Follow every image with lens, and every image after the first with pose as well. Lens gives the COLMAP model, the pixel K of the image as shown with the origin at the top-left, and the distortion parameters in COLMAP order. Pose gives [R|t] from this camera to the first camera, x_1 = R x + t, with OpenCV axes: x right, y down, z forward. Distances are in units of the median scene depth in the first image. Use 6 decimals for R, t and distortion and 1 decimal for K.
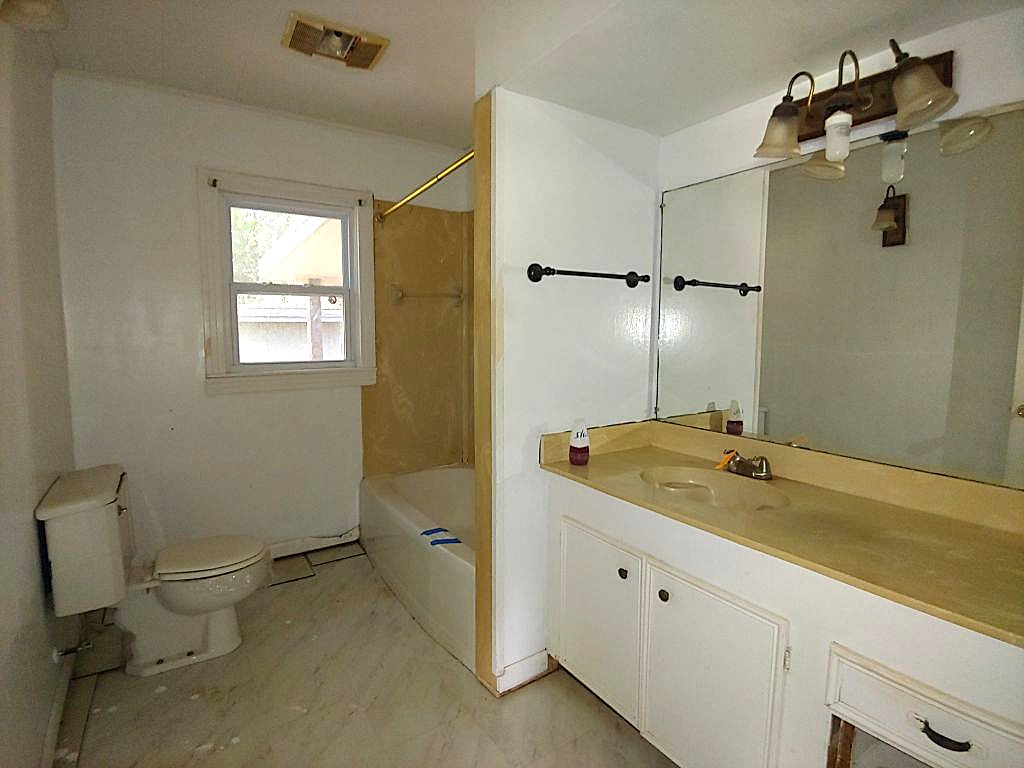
lens RADIAL K [[521.5, 0, 508.5], [0, 521.5, 384.2], [0, 0, 1]] dist [-0.020101, -0.000495]
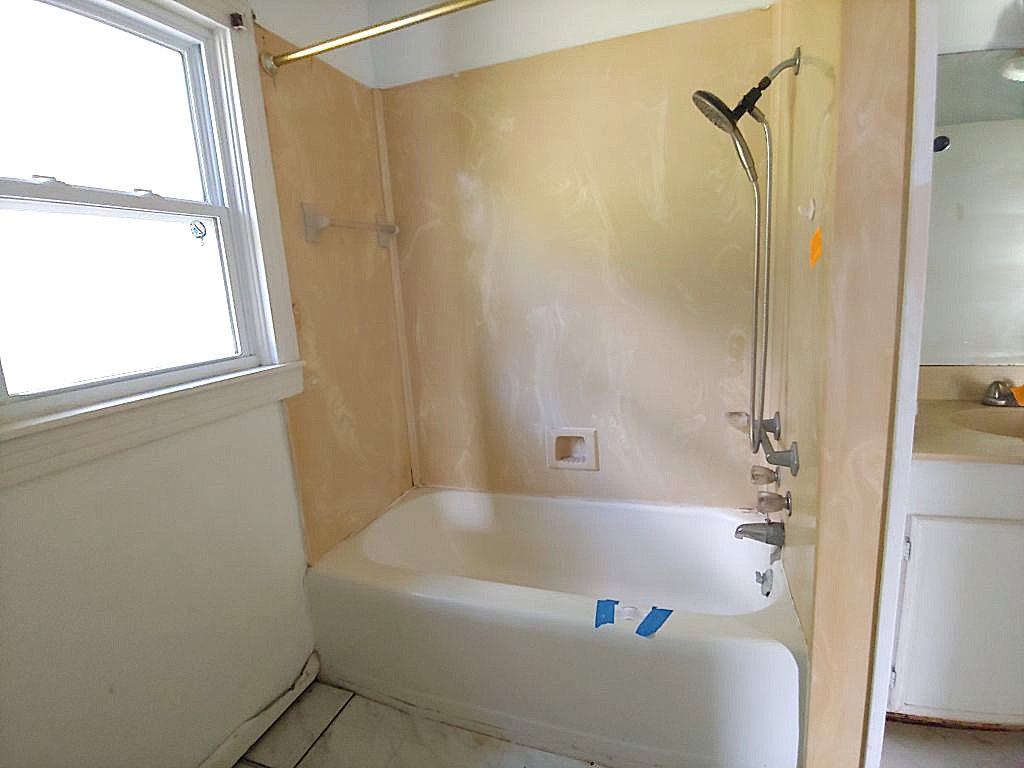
lens RADIAL K [[521.5, 0, 512.8], [0, 521.5, 381.7], [0, 0, 1]] dist [-0.020101, -0.000495]
pose [[0.794965, -0.173236, 0.581395, -0.390333], [0.137953, 0.984875, 0.104830, -0.036246], [-0.590762, -0.003131, 0.806840, 0.441607]]
